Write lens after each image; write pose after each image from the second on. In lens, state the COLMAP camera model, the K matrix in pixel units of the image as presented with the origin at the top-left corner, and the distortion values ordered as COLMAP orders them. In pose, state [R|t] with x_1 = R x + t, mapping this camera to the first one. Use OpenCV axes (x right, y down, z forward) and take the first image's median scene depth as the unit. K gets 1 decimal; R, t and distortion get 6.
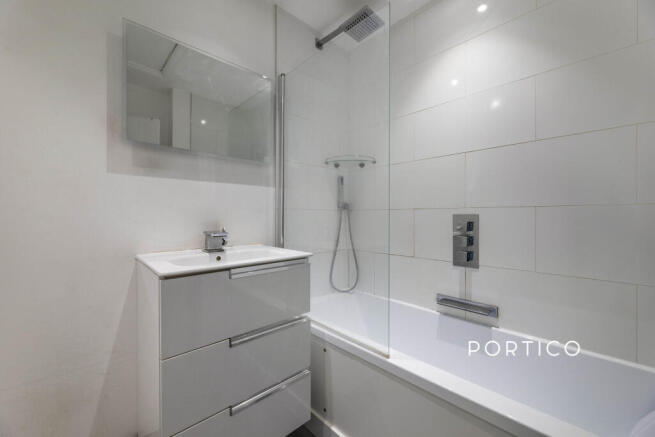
lens RADIAL K [[262.1, 0, 327.5], [0, 262.1, 218.5], [0, 0, 1]] dist [-0.000191, -0.000001]
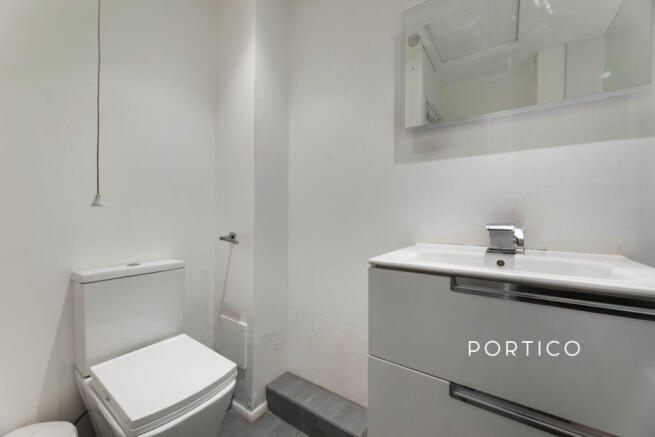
lens RADIAL K [[262.1, 0, 327.5], [0, 262.1, 218.5], [0, 0, 1]] dist [-0.000191, -0.000001]
pose [[0.212411, 0.010001, -0.977129, 0.145511], [-0.014210, 0.999874, 0.007144, 0.039057], [0.977077, 0.012367, 0.212526, 0.417832]]
